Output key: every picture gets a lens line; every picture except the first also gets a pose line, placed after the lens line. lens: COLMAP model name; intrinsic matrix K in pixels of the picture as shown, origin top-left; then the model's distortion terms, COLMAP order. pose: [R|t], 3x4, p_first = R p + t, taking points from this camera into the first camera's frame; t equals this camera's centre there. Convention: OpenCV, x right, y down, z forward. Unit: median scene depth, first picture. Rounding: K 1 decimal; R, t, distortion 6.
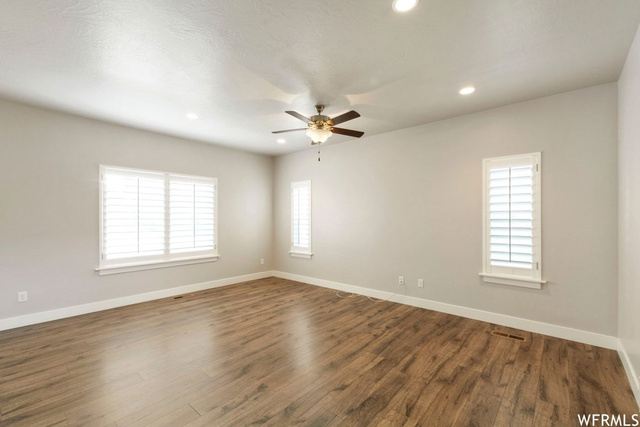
lens RADIAL K [[282.0, 0, 316.1], [0, 282.0, 217.1], [0, 0, 1]] dist [0.008009, -0.003527]
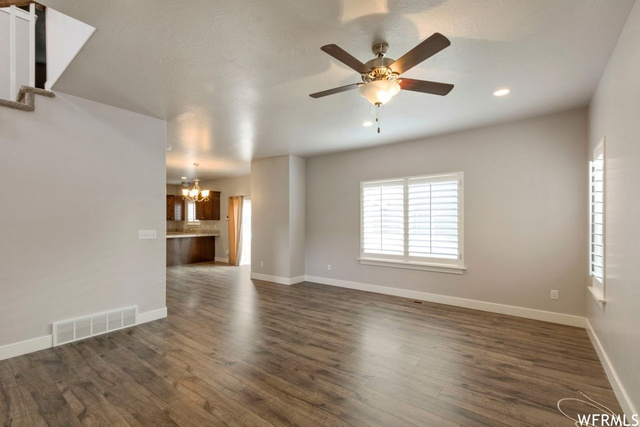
lens RADIAL K [[282.0, 0, 319.7], [0, 282.0, 220.0], [0, 0, 1]] dist [0.008009, -0.003527]
pose [[0.065171, -0.005808, -0.997857, 0.577718], [0.003418, 0.999978, -0.005598, 0.004085], [0.997868, -0.003046, 0.065190, 0.731385]]
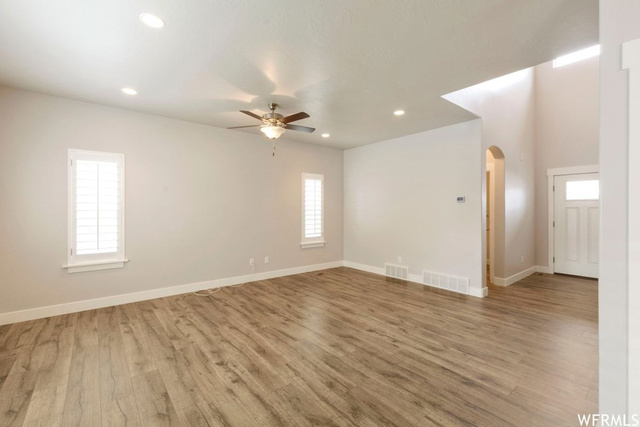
lens RADIAL K [[282.0, 0, 329.0], [0, 282.0, 207.8], [0, 0, 1]] dist [0.008009, -0.003527]
pose [[0.144929, 0.005323, 0.989428, -0.902571], [-0.004582, 0.999978, -0.004708, 0.002826], [-0.989432, -0.003851, 0.144950, 0.566541]]
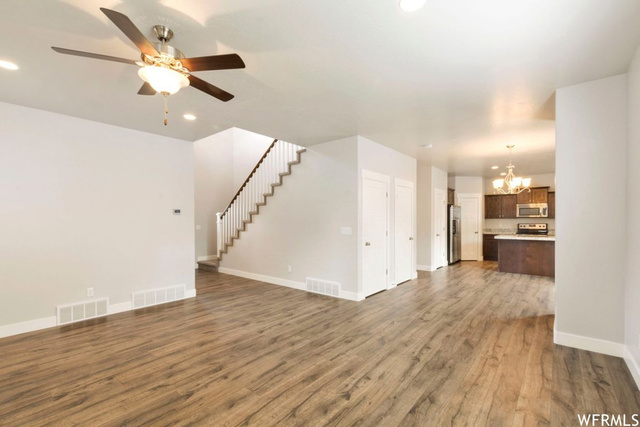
lens RADIAL K [[282.0, 0, 316.8], [0, 282.0, 221.8], [0, 0, 1]] dist [0.008009, -0.003527]
pose [[-0.999759, 0.004244, -0.021522, -0.260621], [0.004180, 0.999987, 0.003050, 0.003120], [0.021535, 0.002959, -0.999764, 1.424932]]
